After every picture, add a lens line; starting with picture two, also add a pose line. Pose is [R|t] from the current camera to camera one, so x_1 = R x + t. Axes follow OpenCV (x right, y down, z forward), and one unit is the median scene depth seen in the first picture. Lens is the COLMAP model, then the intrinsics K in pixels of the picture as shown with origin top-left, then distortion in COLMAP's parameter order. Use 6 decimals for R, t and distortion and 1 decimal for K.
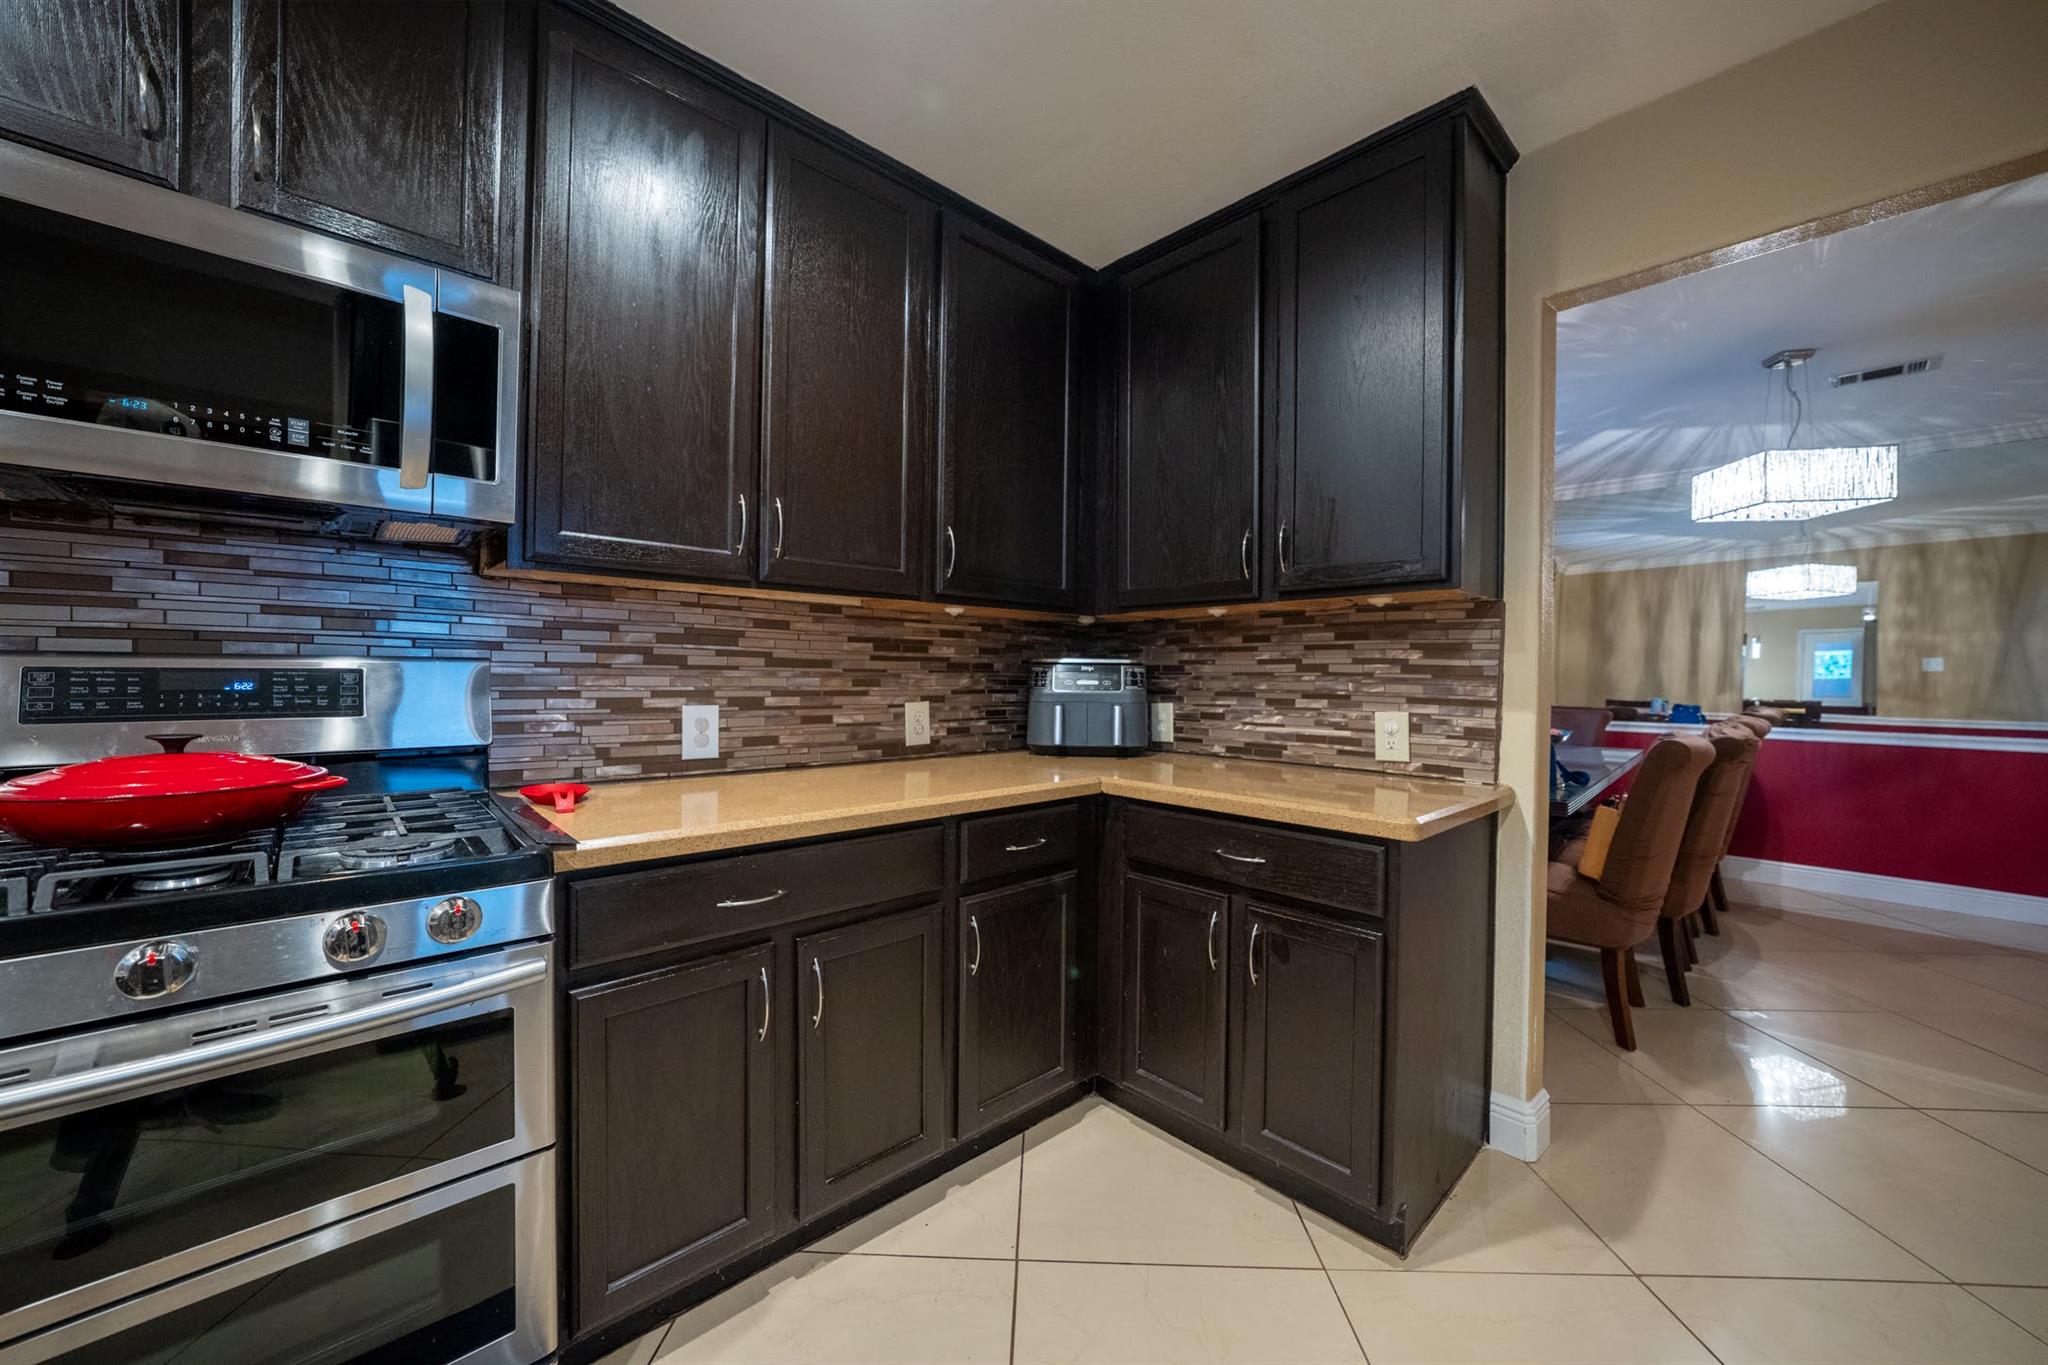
lens RADIAL K [[759.5, 0, 1024.7], [0, 759.5, 679.4], [0, 0, 1]] dist [-0.022540, 0.004415]
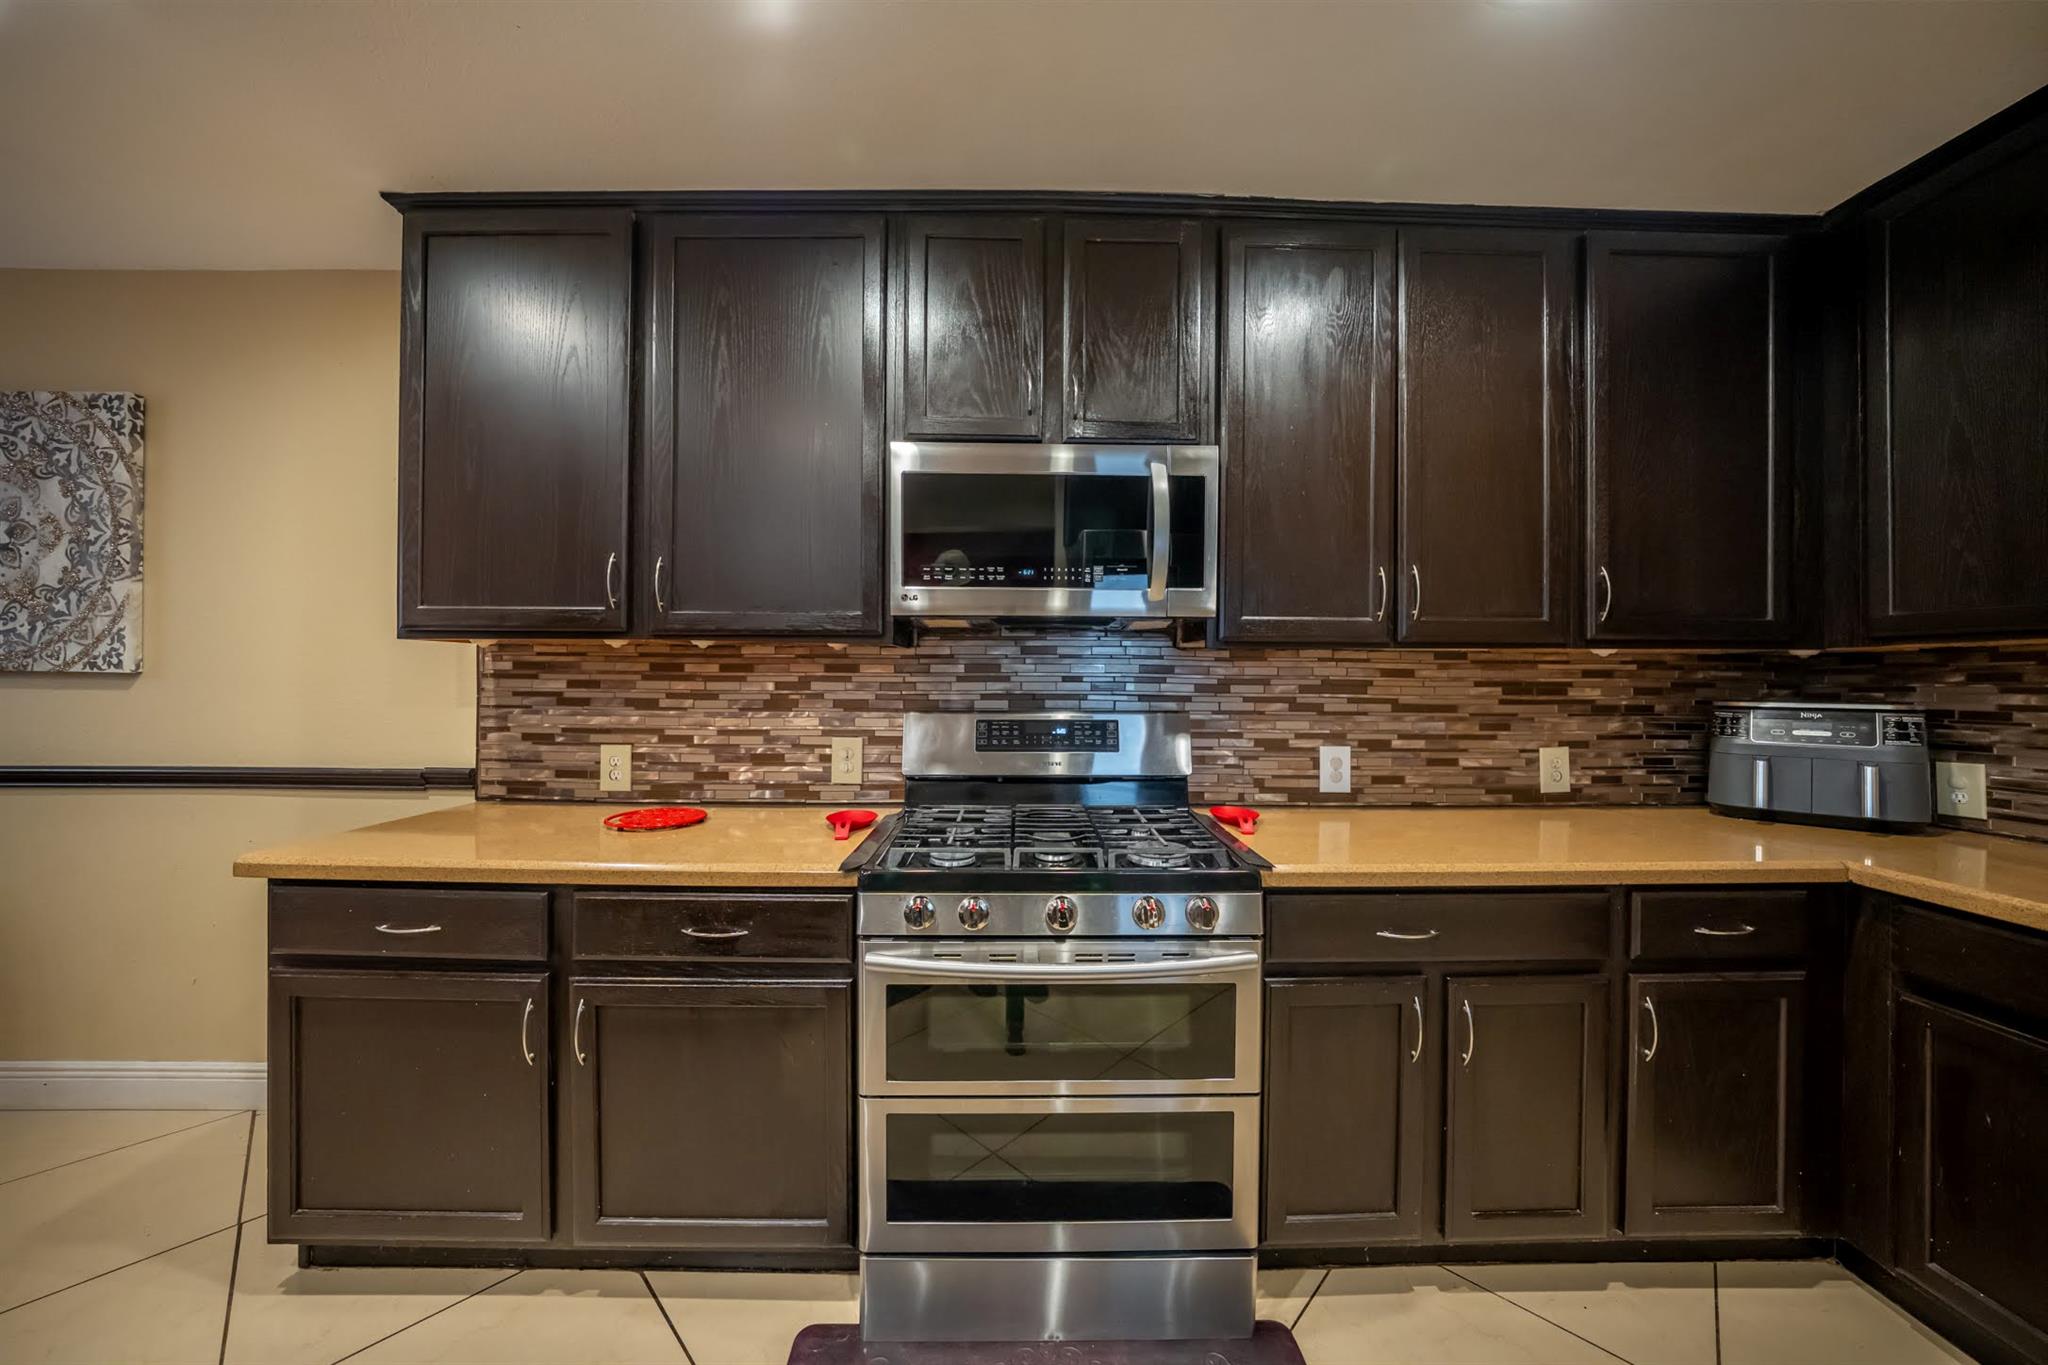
lens RADIAL K [[706.9, 0, 1026.3], [0, 706.9, 679.2], [0, 0, 1]] dist [-0.031785, 0.007176]
pose [[0.740104, -0.007074, -0.672456, -0.054519], [-0.001487, 0.999925, -0.012156, -0.054320], [0.672491, 0.009997, 0.740038, -0.112954]]
